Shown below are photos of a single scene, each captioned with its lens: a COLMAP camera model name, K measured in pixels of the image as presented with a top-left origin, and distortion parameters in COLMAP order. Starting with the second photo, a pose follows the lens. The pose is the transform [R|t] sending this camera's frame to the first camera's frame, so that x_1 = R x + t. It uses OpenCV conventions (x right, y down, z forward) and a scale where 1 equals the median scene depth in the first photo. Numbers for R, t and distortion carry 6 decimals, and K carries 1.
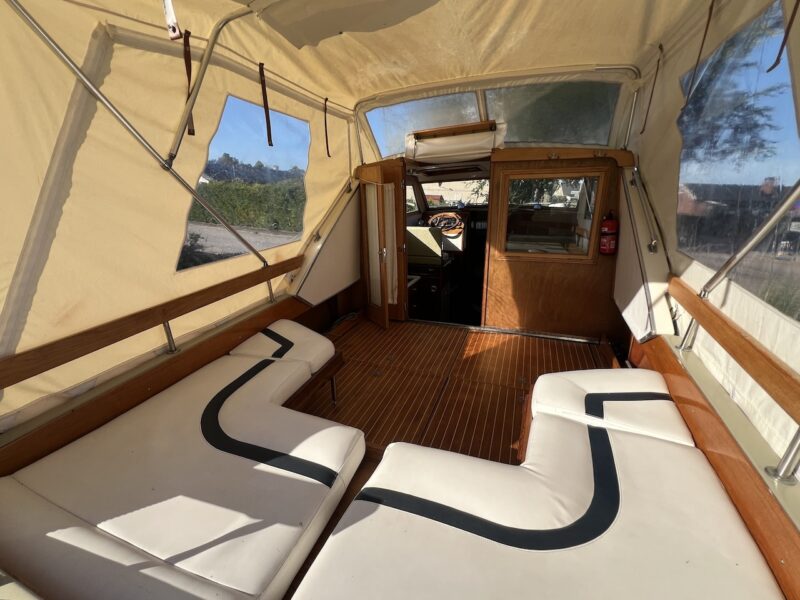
lens RADIAL K [[323.2, 0, 402.0], [0, 323.2, 297.9], [0, 0, 1]] dist [0.000199, 0.000049]
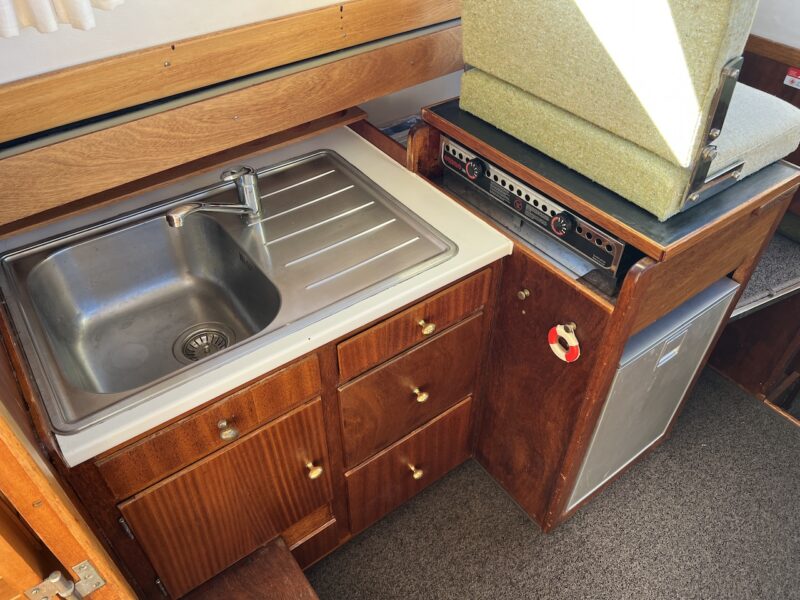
lens RADIAL K [[621.5, 0, 400.7], [0, 621.5, 303.6], [0, 0, 1]] dist [0.081924, -0.116567]
pose [[0.837960, 0.387344, -0.384431, 0.238737], [-0.190007, 0.867435, 0.459840, -0.292198], [0.511586, -0.312283, 0.800475, 1.198715]]
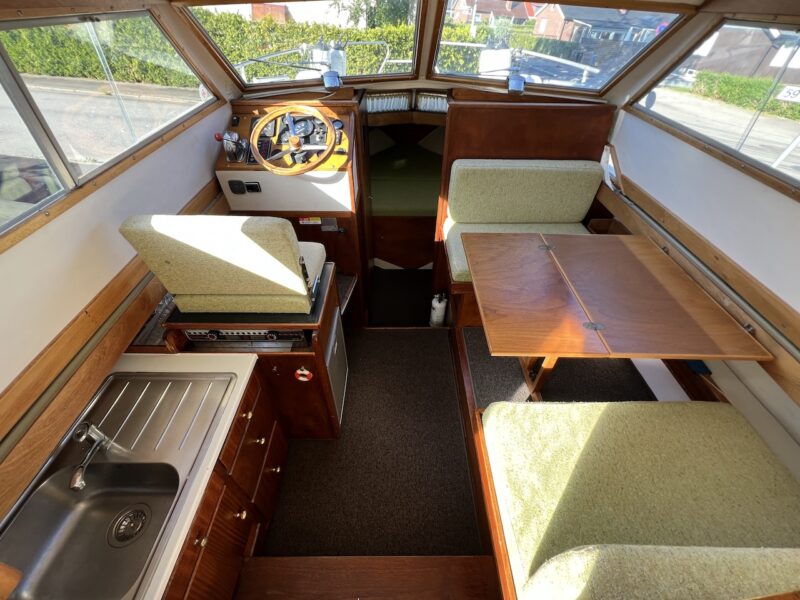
lens RADIAL K [[334.2, 0, 398.7], [0, 334.2, 297.7], [0, 0, 1]] dist [0.001887, 0.000341]
pose [[0.935417, -0.214564, 0.280995, 0.187491], [0.083741, 0.906634, 0.413523, -0.431137], [-0.343487, -0.363286, 0.866049, 1.115998]]
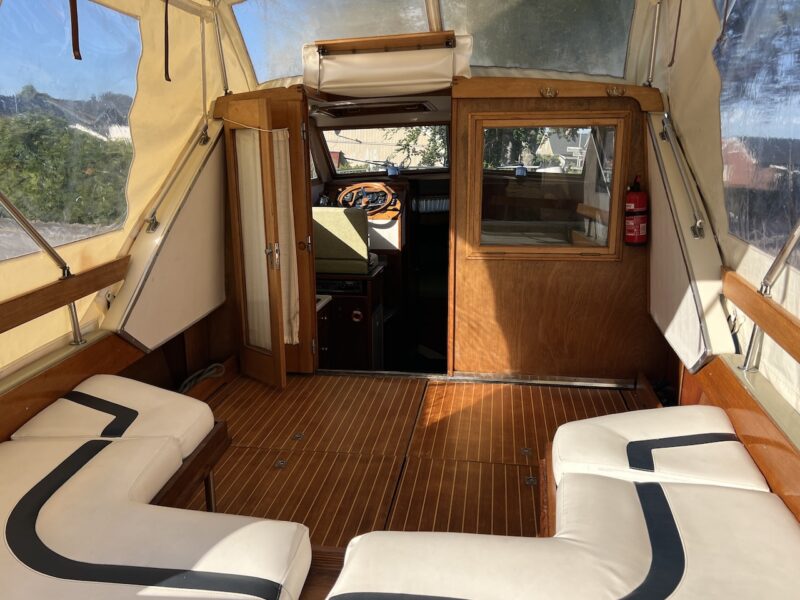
lens RADIAL K [[621.5, 0, 400.7], [0, 621.5, 303.6], [0, 0, 1]] dist [0.081924, -0.116567]
pose [[0.977563, -0.037232, 0.207326, -0.082944], [0.051401, 0.996665, -0.063378, 0.035851], [-0.204275, 0.072613, 0.976217, -0.110313]]
